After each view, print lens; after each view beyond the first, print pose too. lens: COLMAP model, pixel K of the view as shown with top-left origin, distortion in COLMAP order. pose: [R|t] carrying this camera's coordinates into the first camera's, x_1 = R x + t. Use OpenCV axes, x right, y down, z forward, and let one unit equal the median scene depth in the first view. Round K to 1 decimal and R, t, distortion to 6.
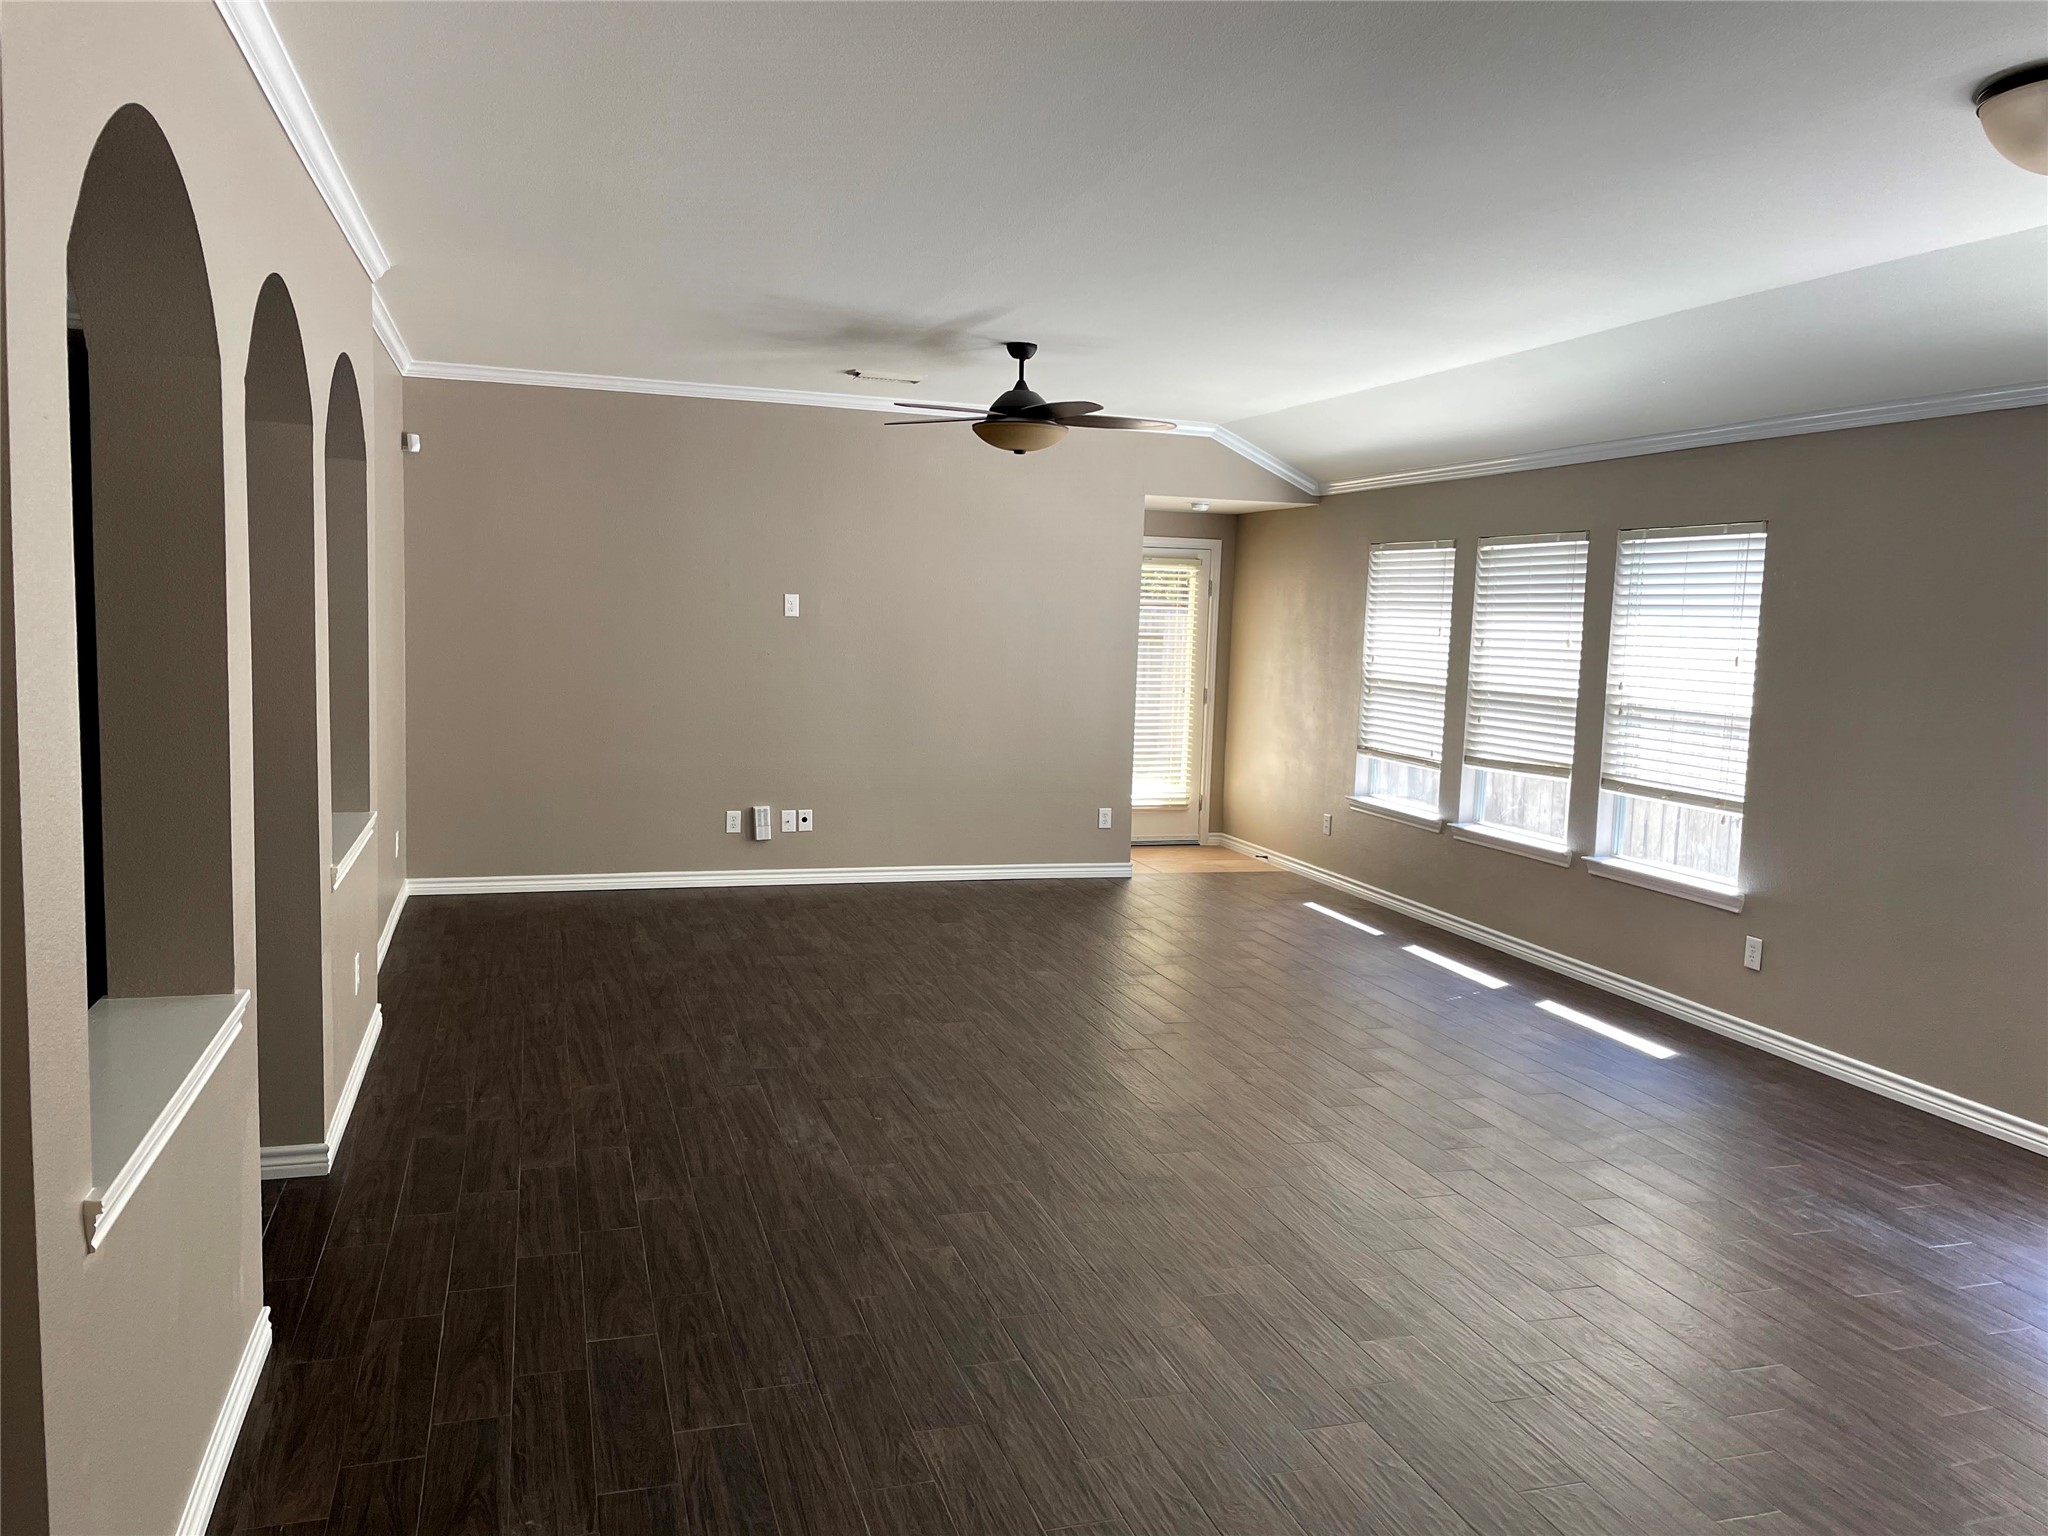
lens RADIAL K [[1550.1, 0, 1030.2], [0, 1550.1, 768.2], [0, 0, 1]] dist [0.086210, -0.115151]
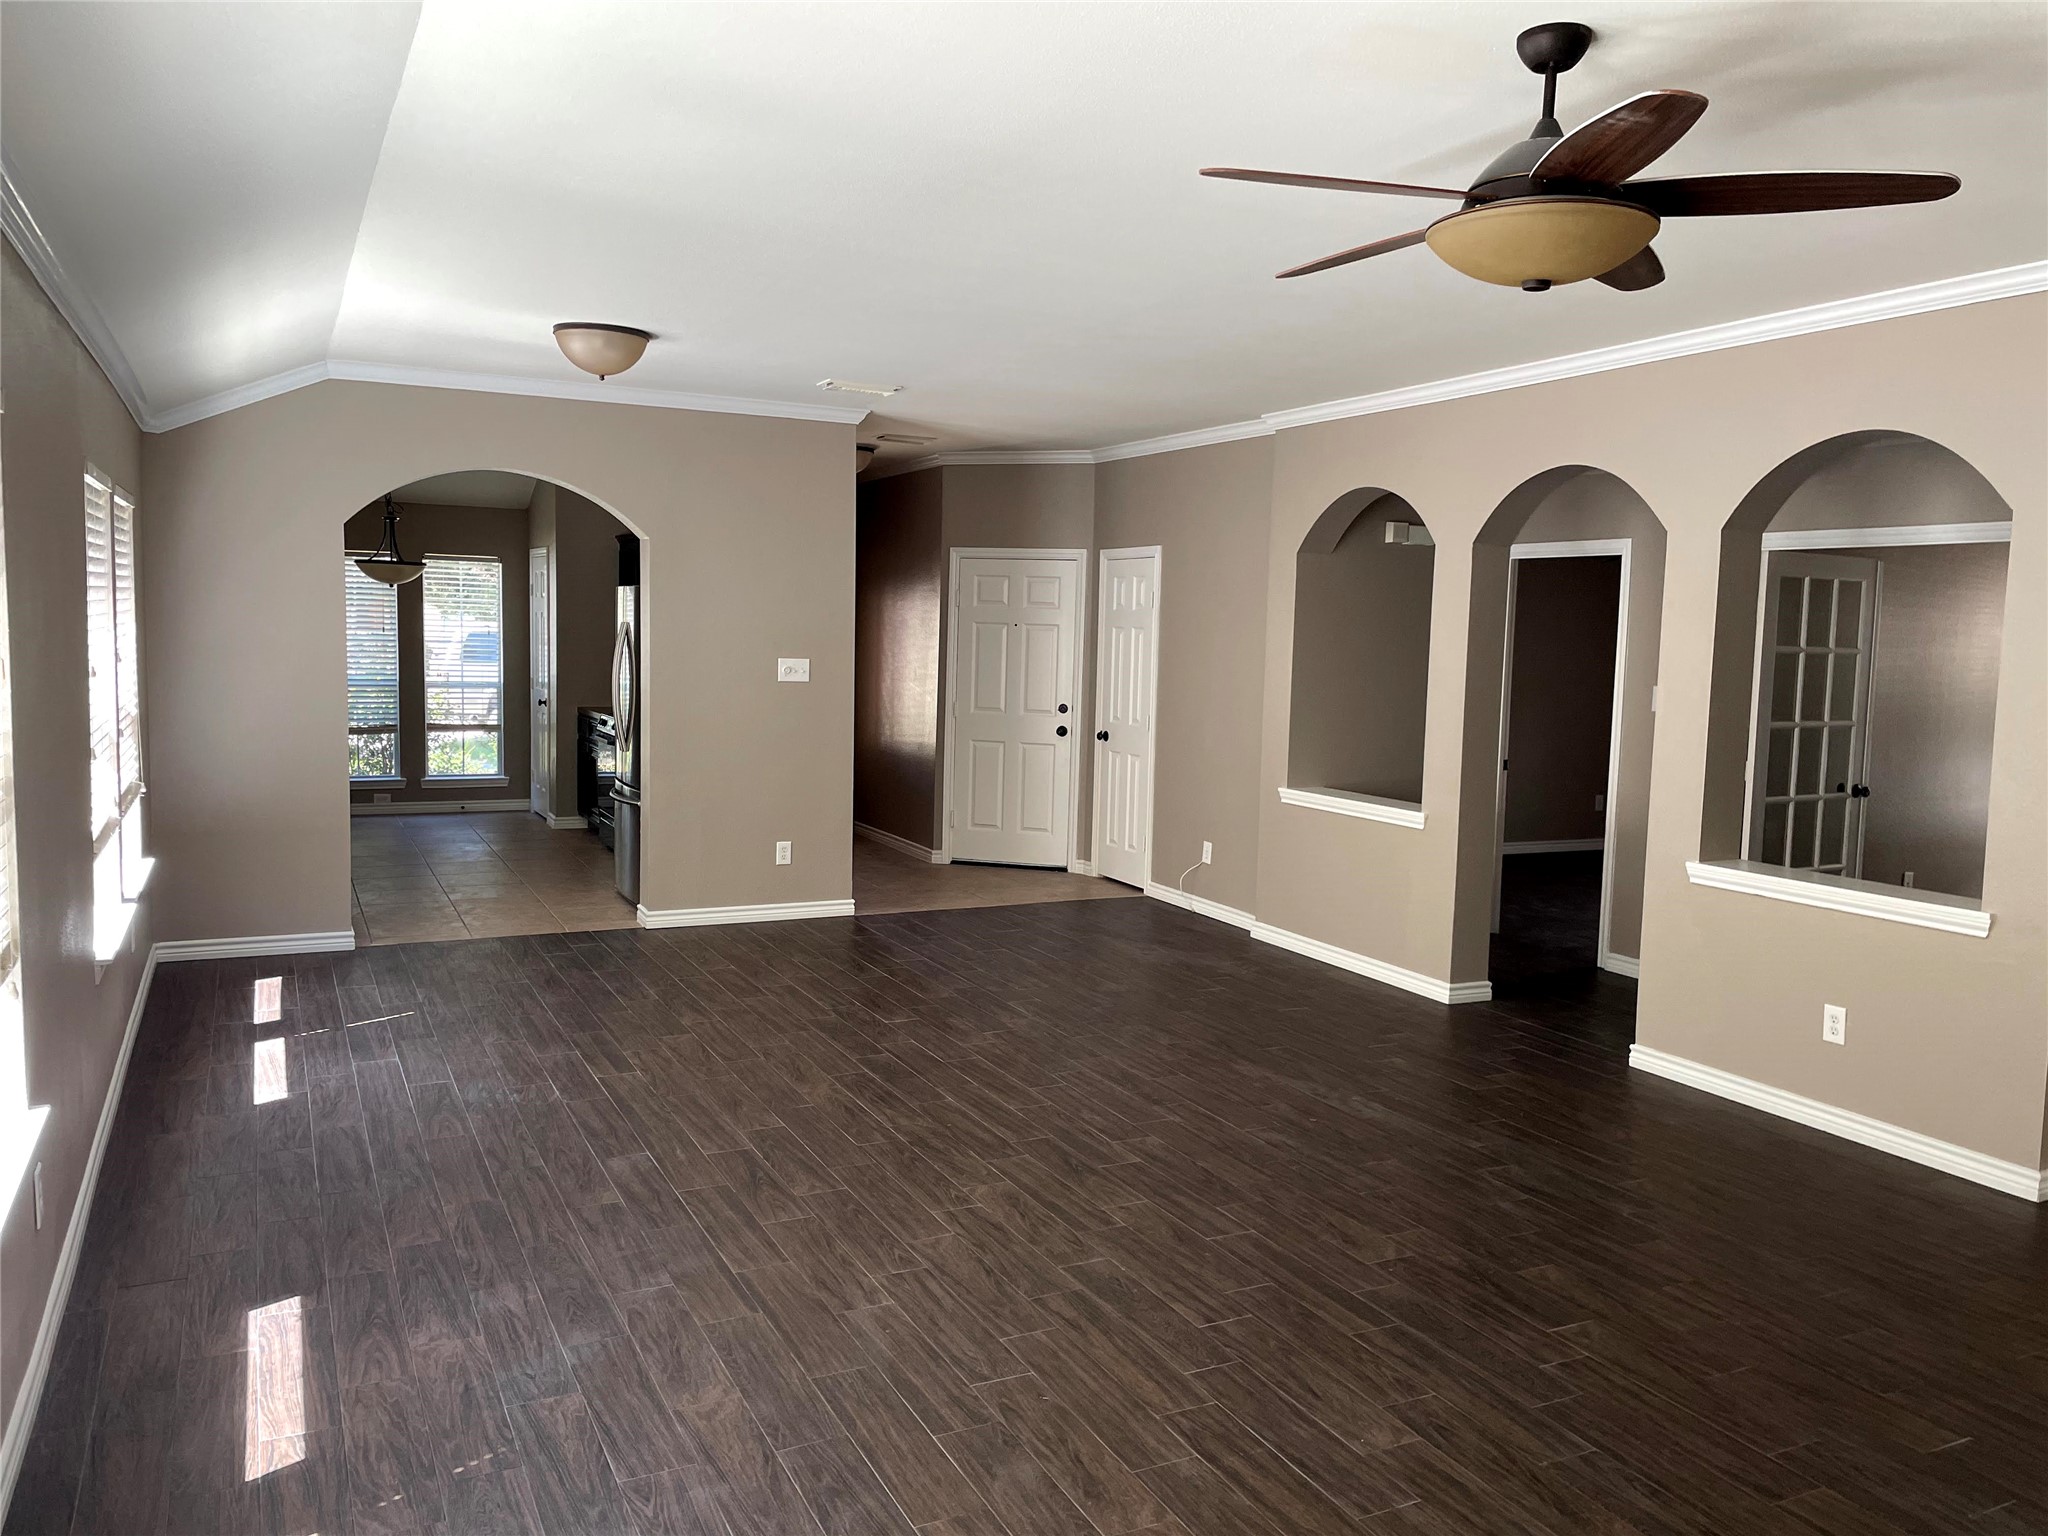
lens RADIAL K [[1550.1, 0, 1030.2], [0, 1550.1, 768.2], [0, 0, 1]] dist [0.086210, -0.115151]
pose [[-0.987483, -0.042695, -0.151840, 0.163745], [-0.071488, 0.979262, 0.189564, -0.122185], [0.140598, 0.198046, -0.970057, 1.210969]]
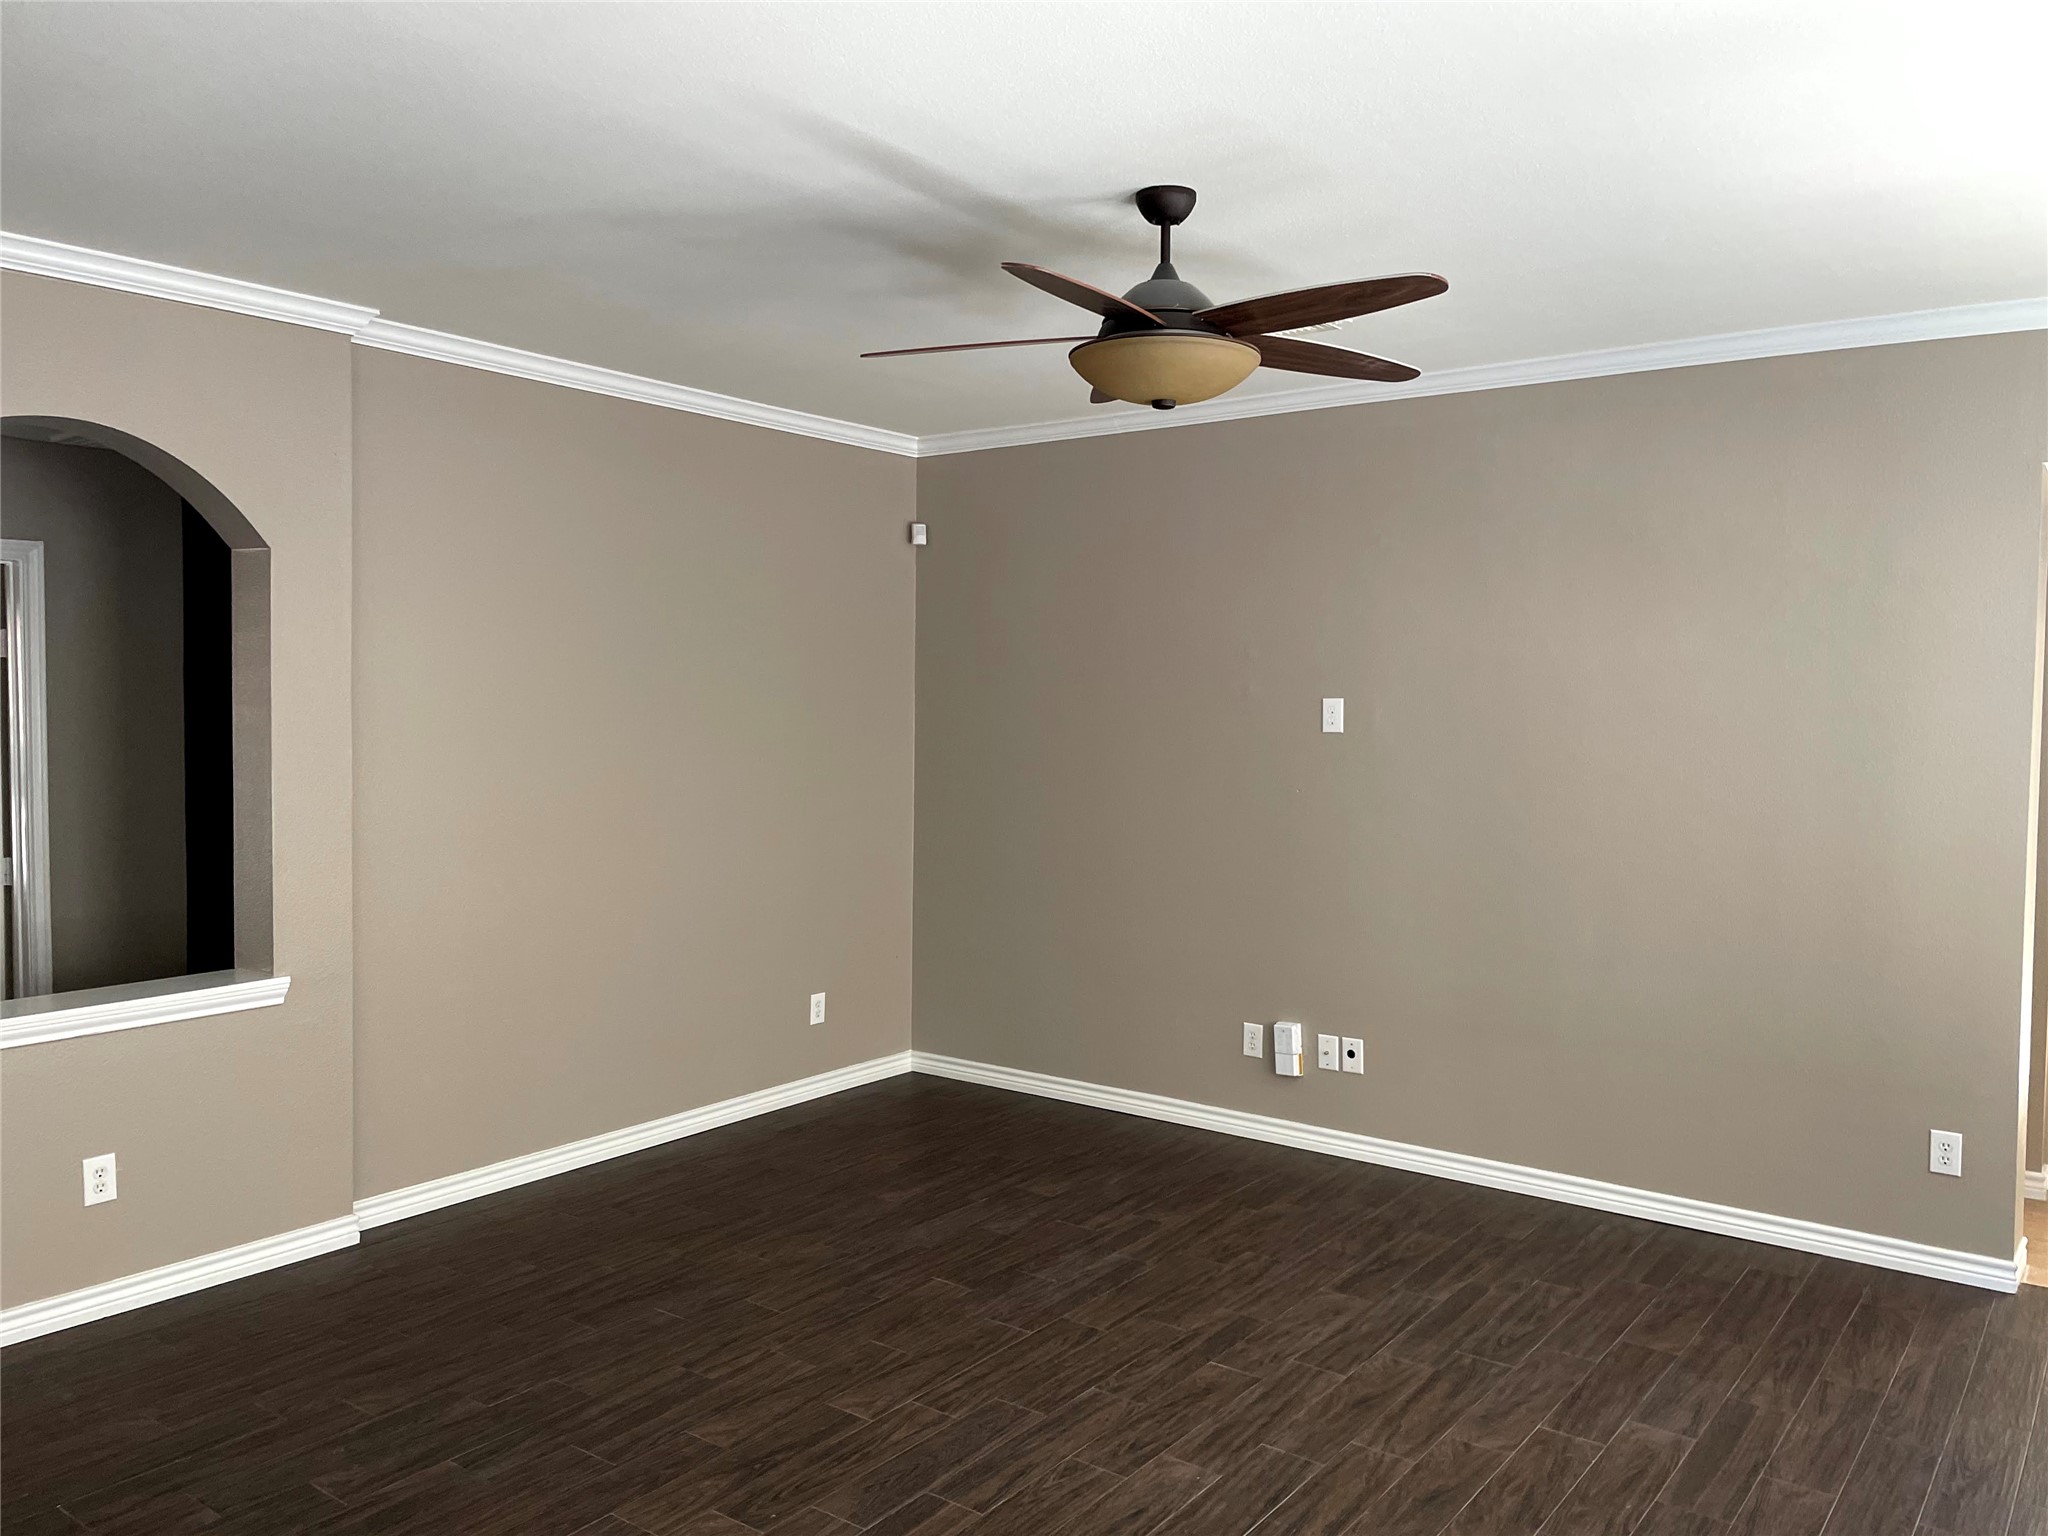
lens RADIAL K [[1550.1, 0, 1030.2], [0, 1550.1, 768.2], [0, 0, 1]] dist [0.086210, -0.115151]
pose [[0.583498, 0.009733, -0.812056, 0.322348], [-0.073021, 0.996507, -0.040525, -0.052346], [0.808825, 0.082943, 0.582170, 0.575108]]
